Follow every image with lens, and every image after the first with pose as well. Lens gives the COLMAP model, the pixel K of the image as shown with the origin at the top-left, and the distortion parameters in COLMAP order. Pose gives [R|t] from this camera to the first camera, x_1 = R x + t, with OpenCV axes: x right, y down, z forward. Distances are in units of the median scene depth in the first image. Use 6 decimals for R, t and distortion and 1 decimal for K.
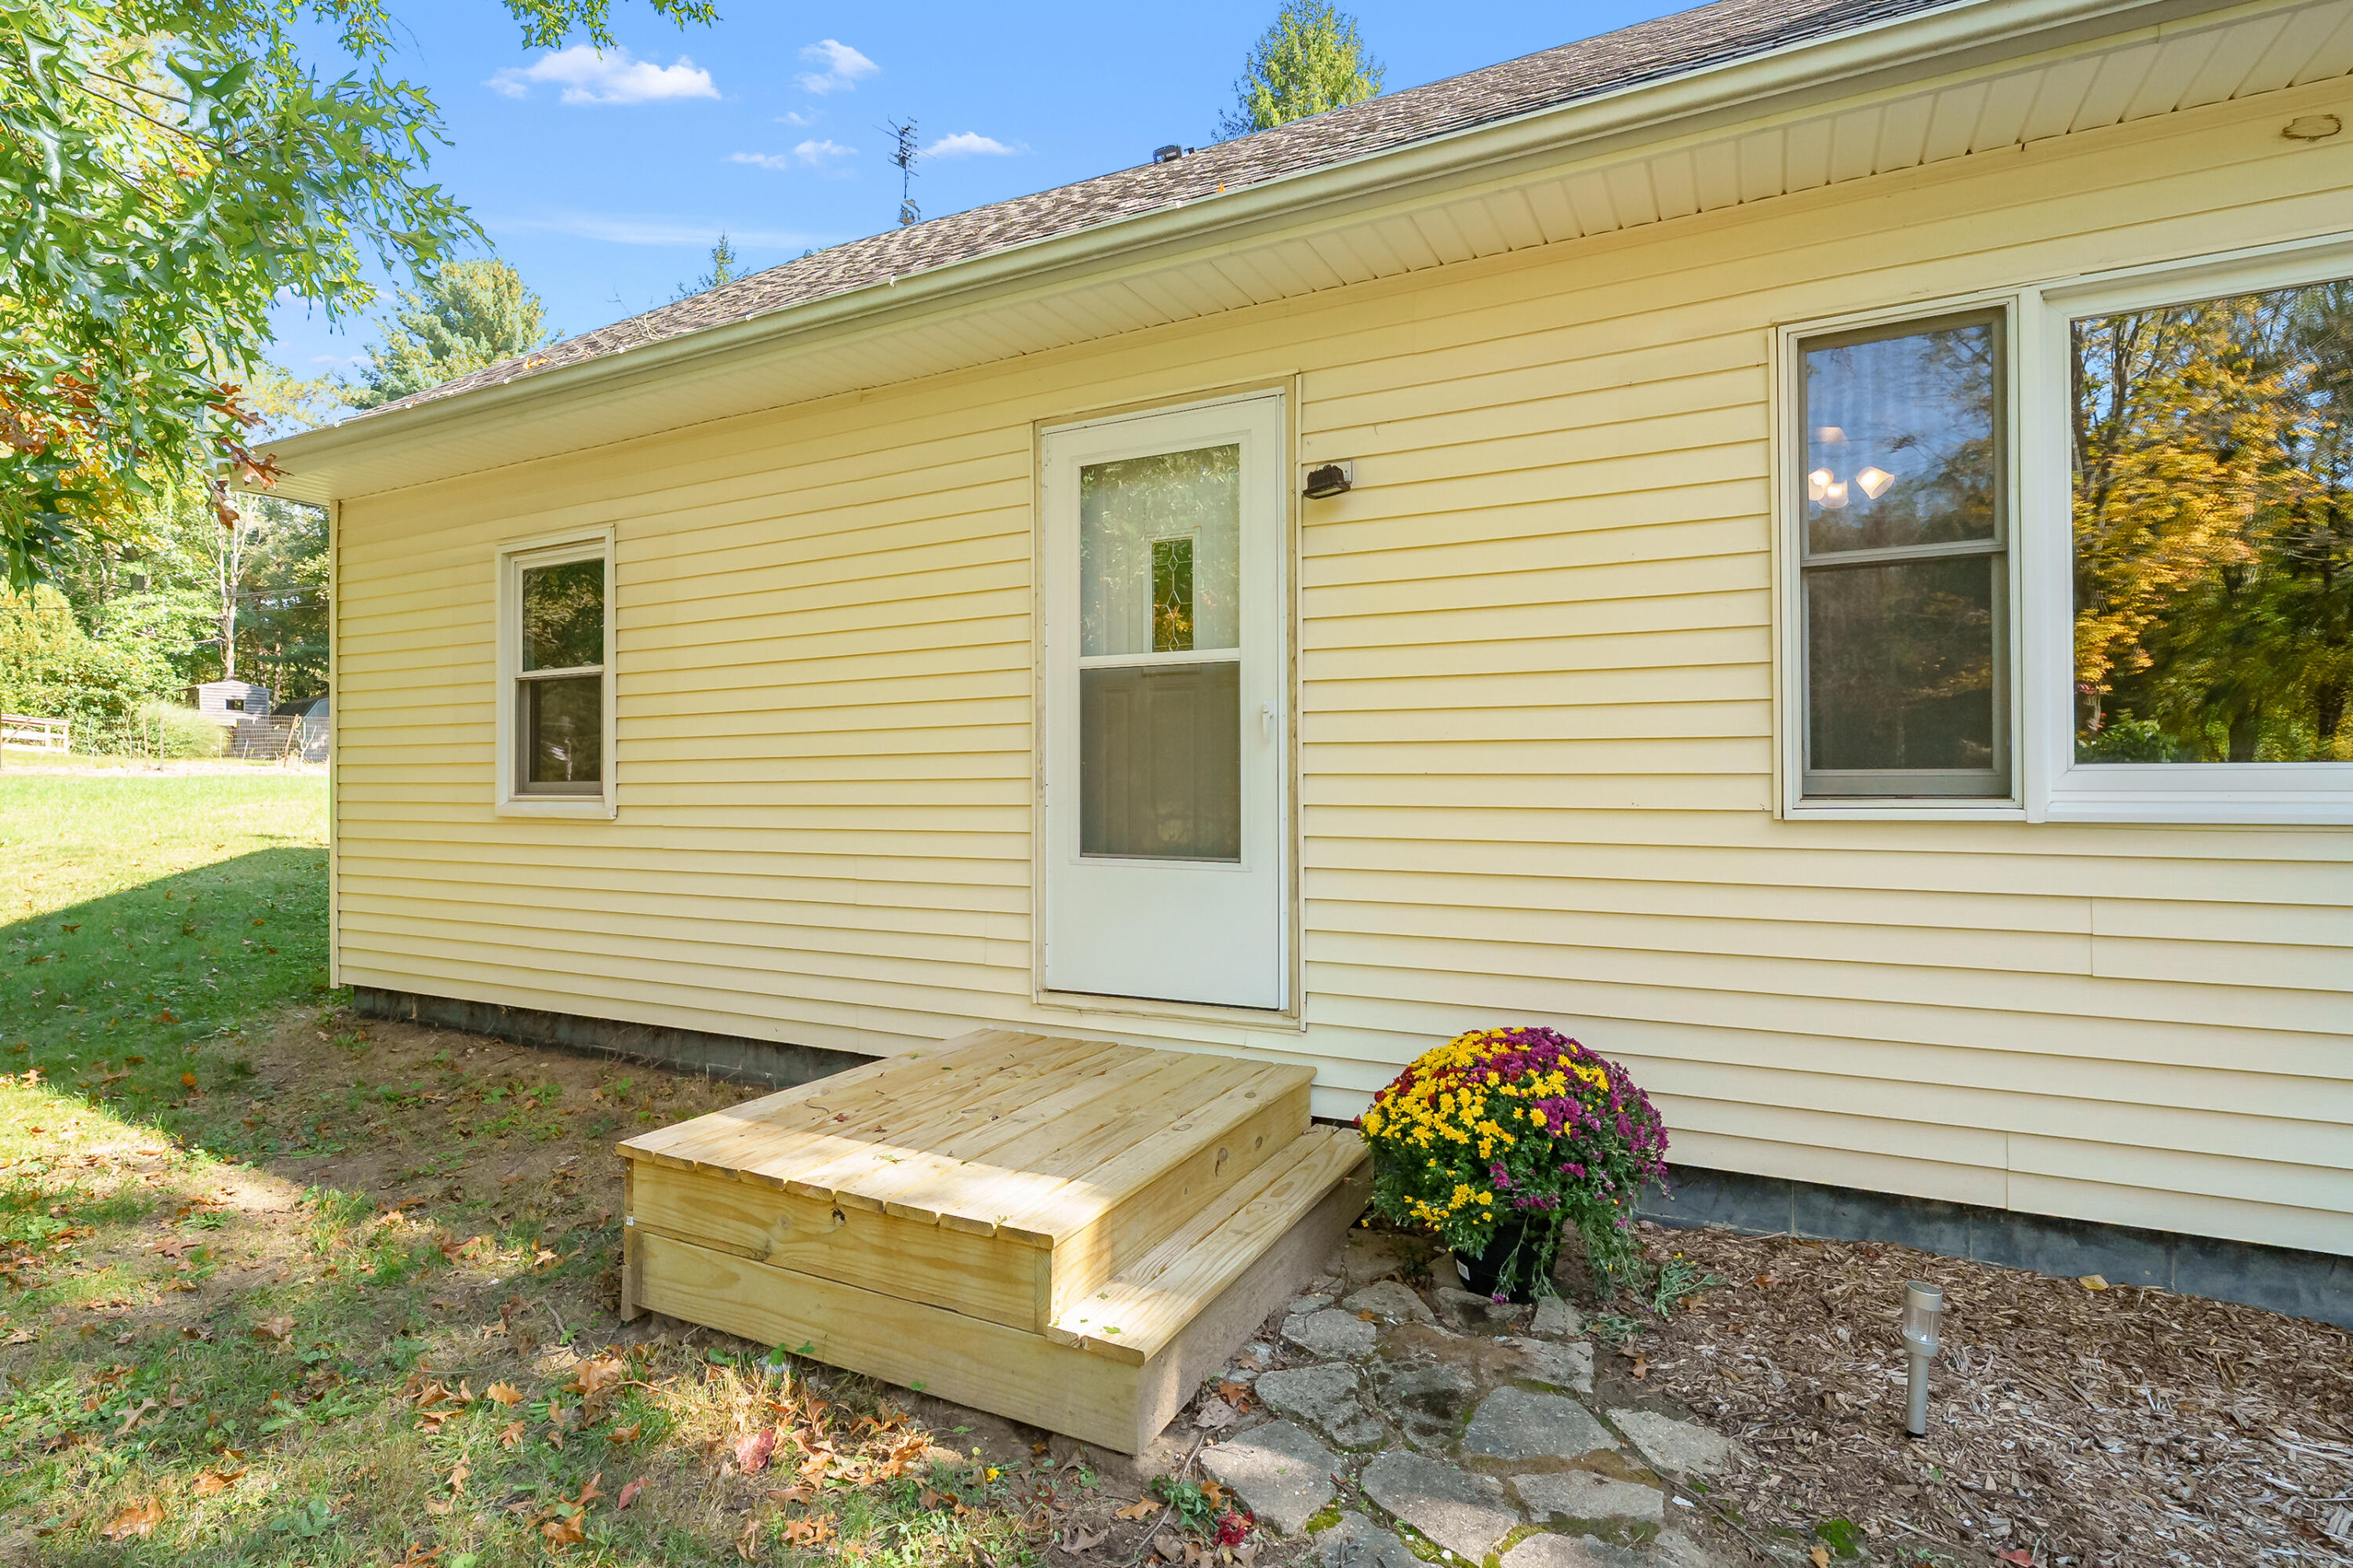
lens RADIAL K [[1131.6, 0, 1193.9], [0, 1131.6, 793.8], [0, 0, 1]] dist [-0.018410, 0.000308]
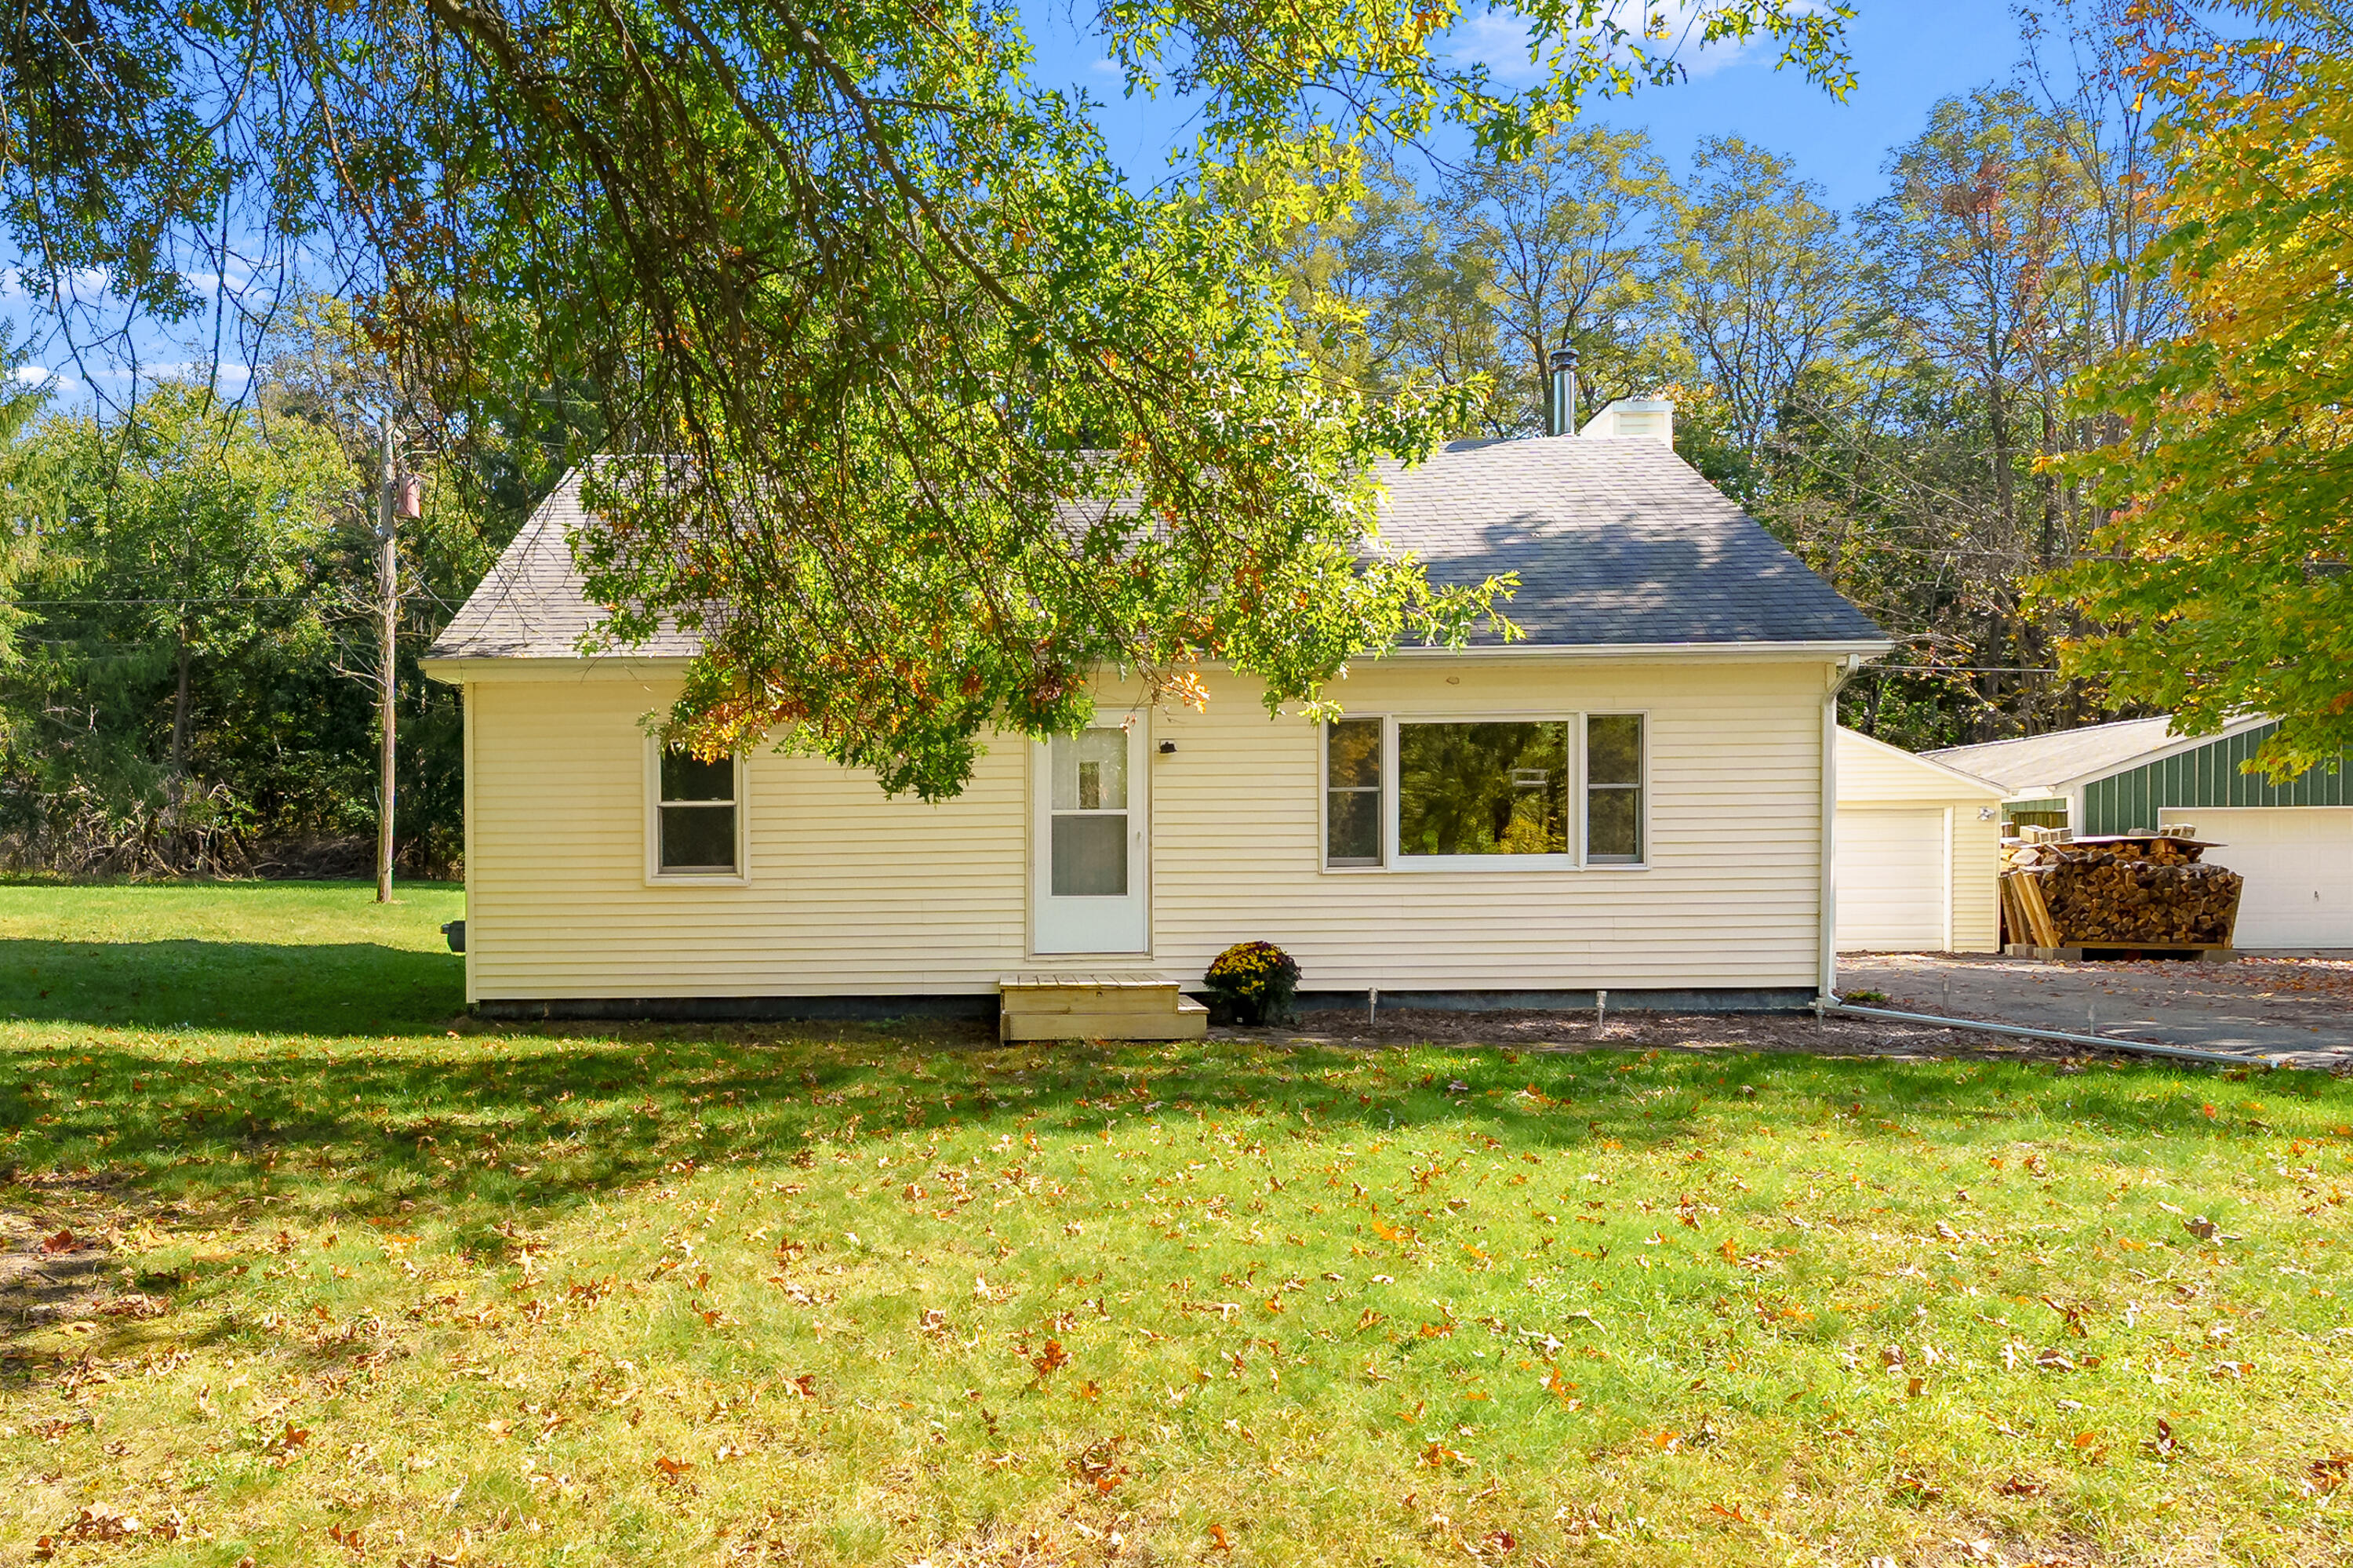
lens RADIAL K [[1376.8, 0, 1019.7], [0, 1376.8, 915.6], [0, 0, 1]] dist [0.008130, 0.000054]
pose [[0.911486, -0.018803, 0.410900, -1.336576], [0.012407, 0.999757, 0.018226, 0.044390], [-0.411143, -0.011514, 0.911498, -1.572357]]
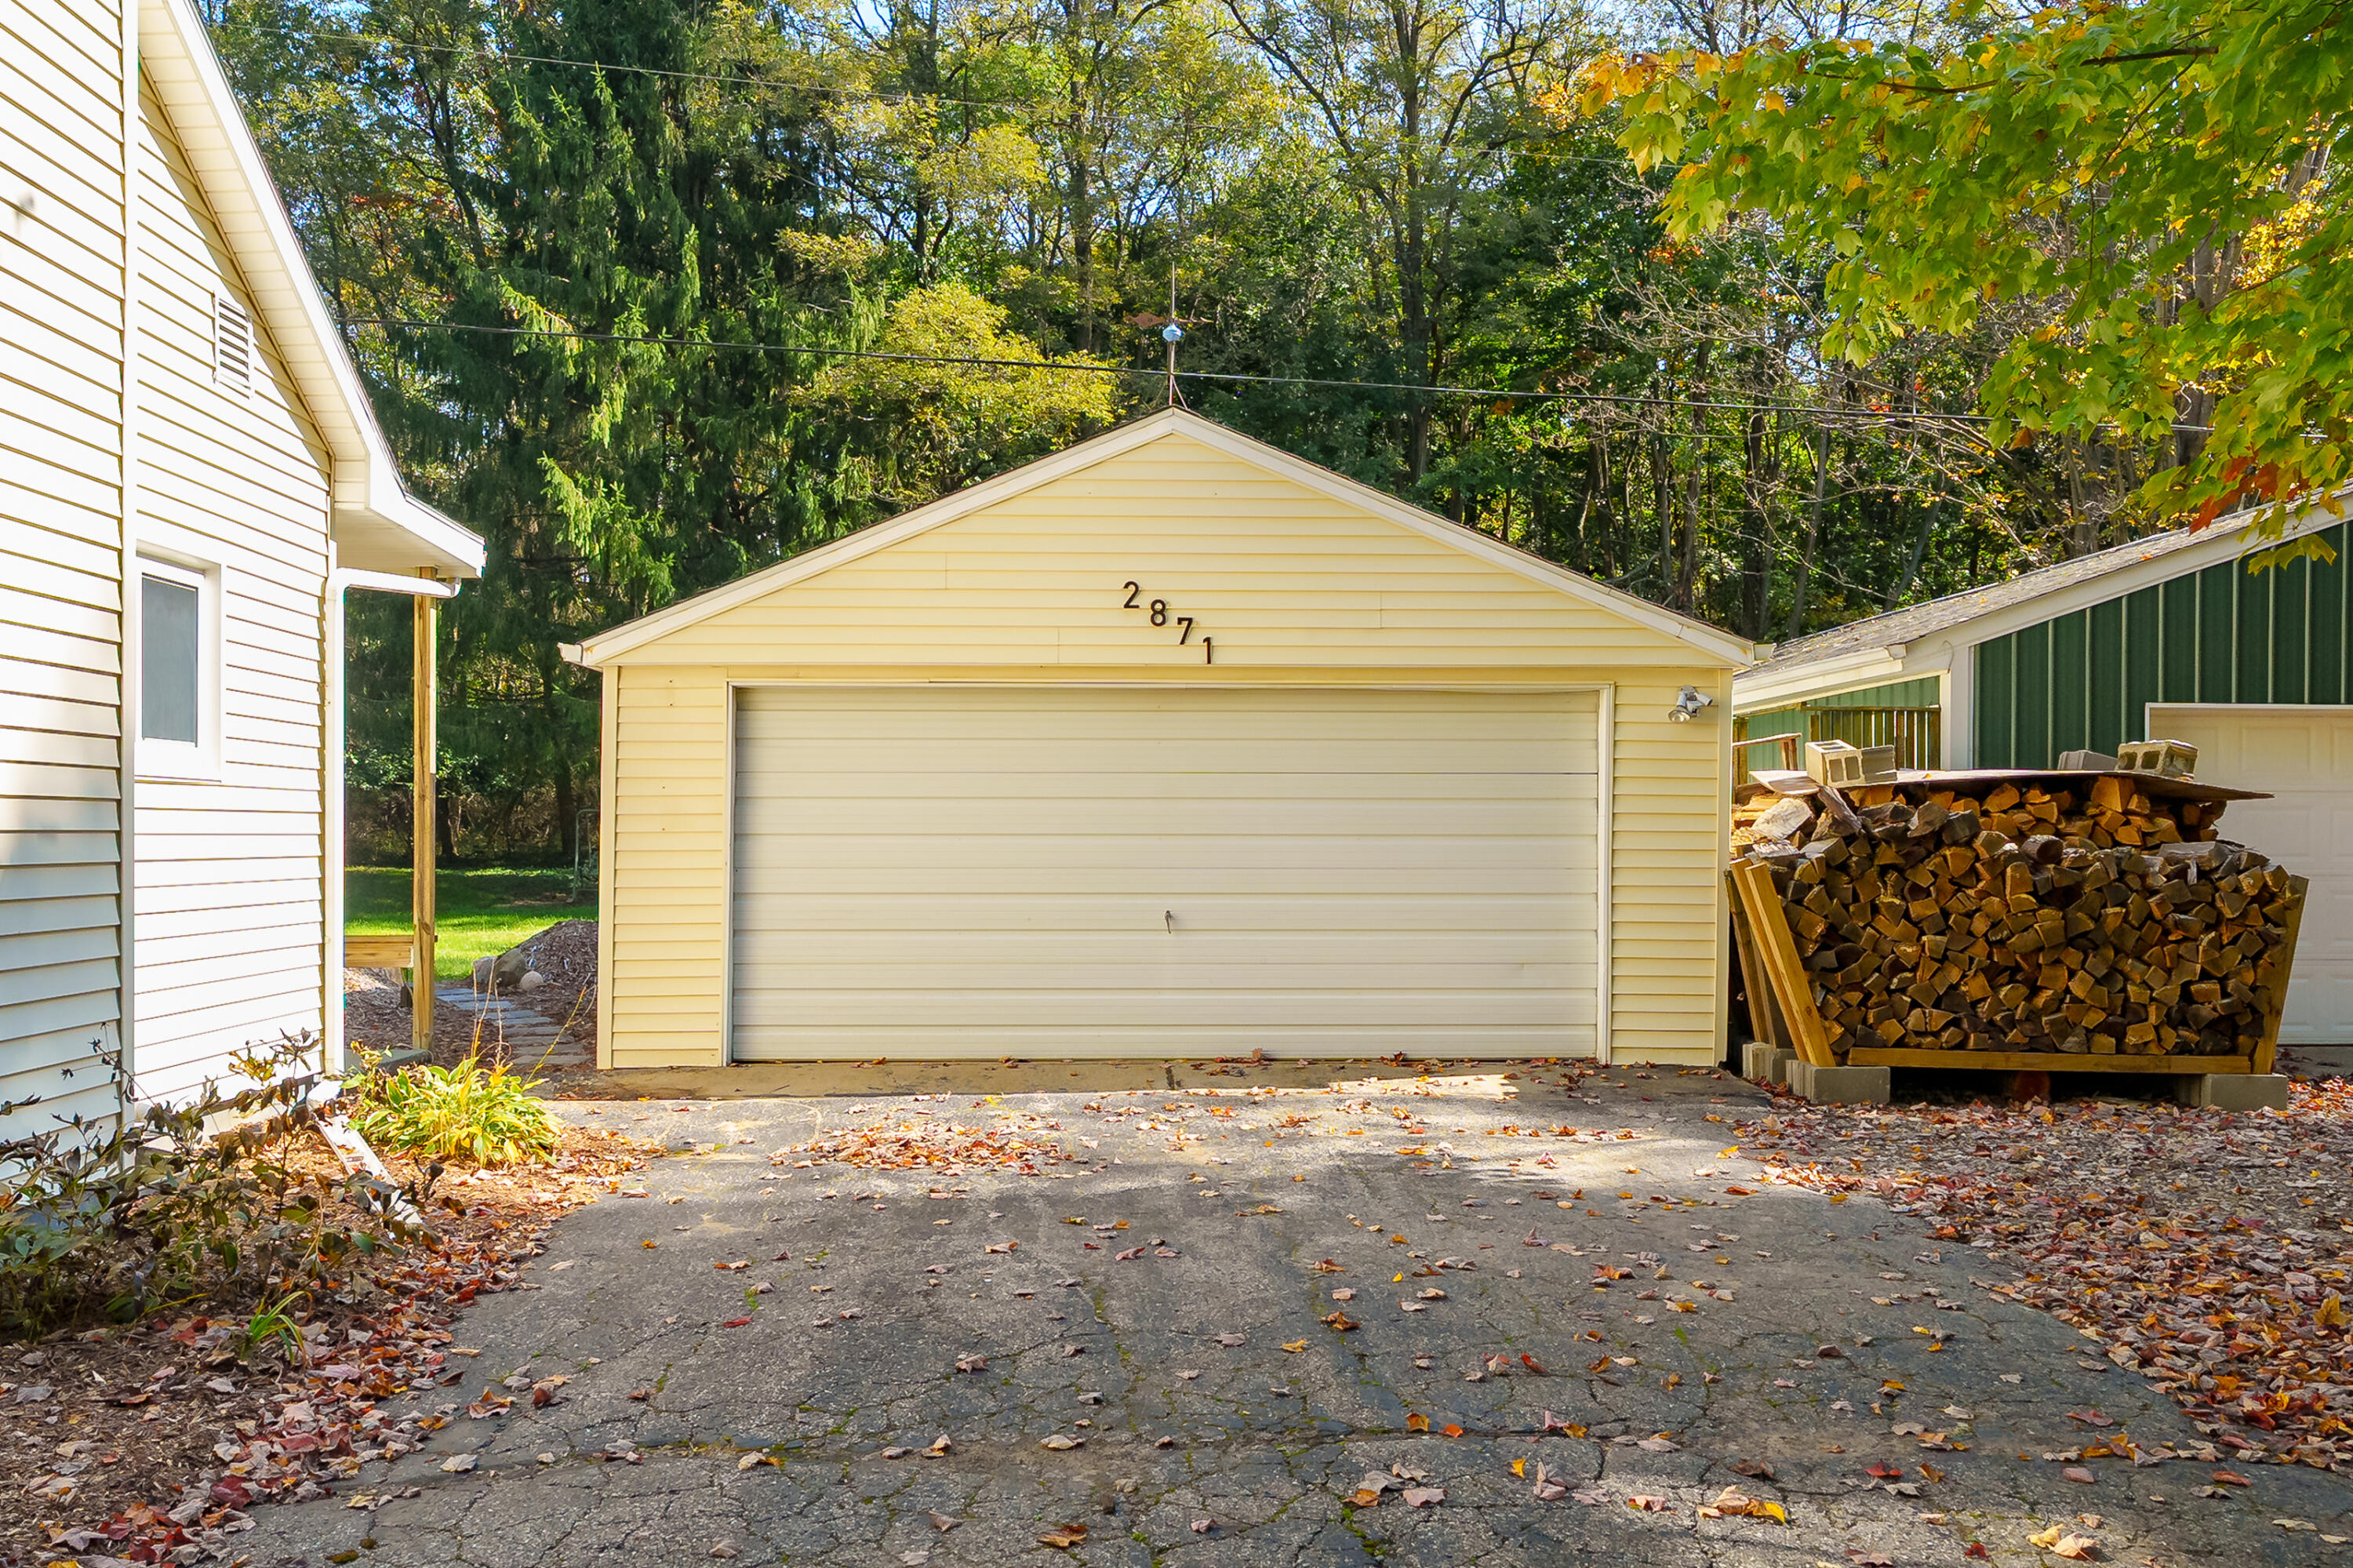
lens RADIAL K [[1808.1, 0, 1091.9], [0, 1808.1, 853.9], [0, 0, 1]] dist [0.001981, -0.003650]
pose [[0.885157, -0.005770, 0.465257, 2.018018], [0.001398, 0.999952, 0.009742, -0.008230], [-0.465291, -0.007972, 0.885122, -0.285851]]
